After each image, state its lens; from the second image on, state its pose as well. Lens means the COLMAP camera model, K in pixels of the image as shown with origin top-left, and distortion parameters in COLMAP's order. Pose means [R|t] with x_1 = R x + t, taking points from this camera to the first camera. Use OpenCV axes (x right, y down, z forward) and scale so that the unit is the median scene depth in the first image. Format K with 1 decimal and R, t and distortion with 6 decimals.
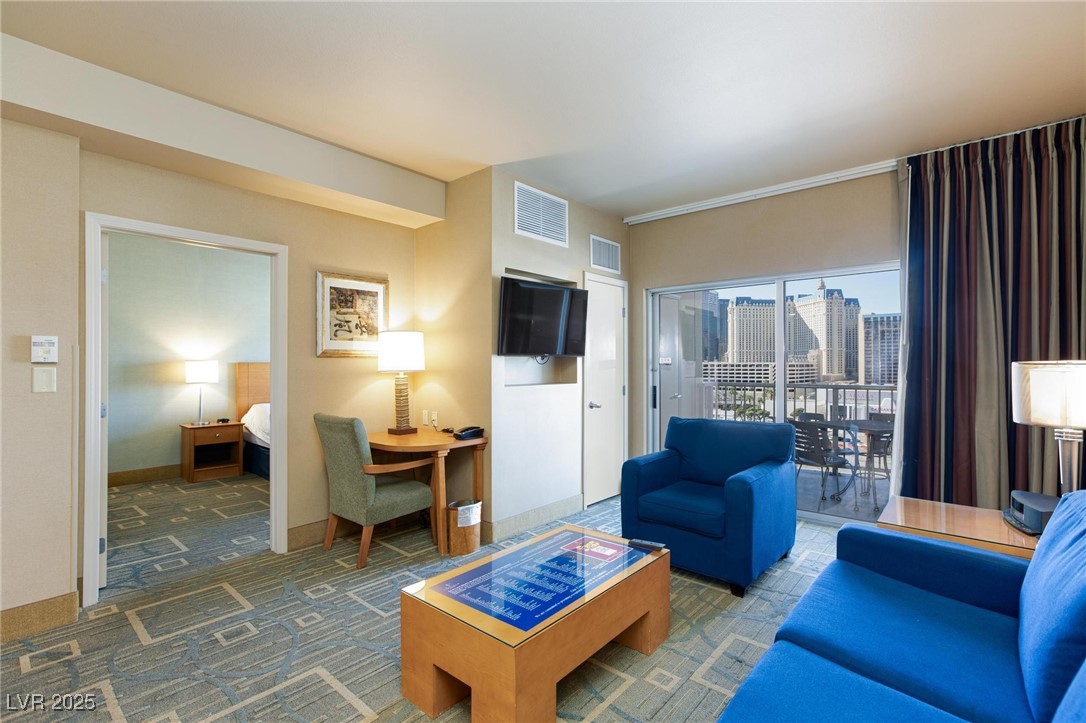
lens RADIAL K [[496.7, 0, 543.0], [0, 496.7, 361.5], [0, 0, 1]] dist [0.000514, 0.000239]
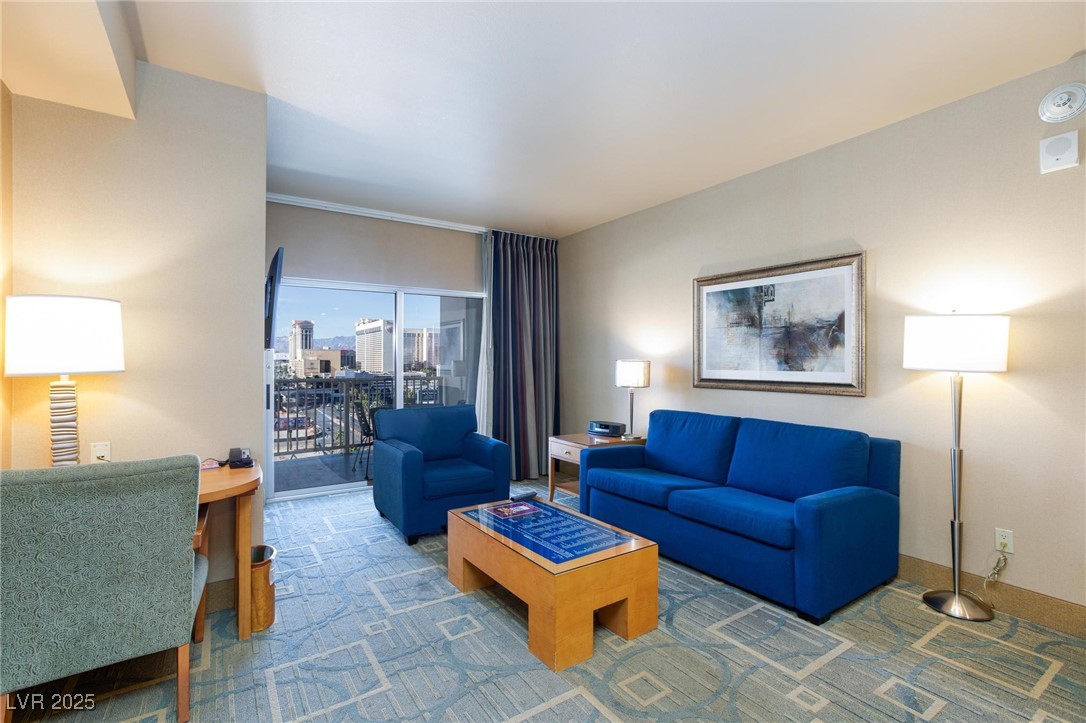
lens RADIAL K [[496.7, 0, 543.0], [0, 496.7, 361.5], [0, 0, 1]] dist [0.000514, 0.000239]
pose [[0.263918, 0.000317, 0.964545, -0.731113], [-0.004691, 0.999989, 0.000955, 0.005406], [-0.964534, -0.004776, 0.263916, 0.419282]]
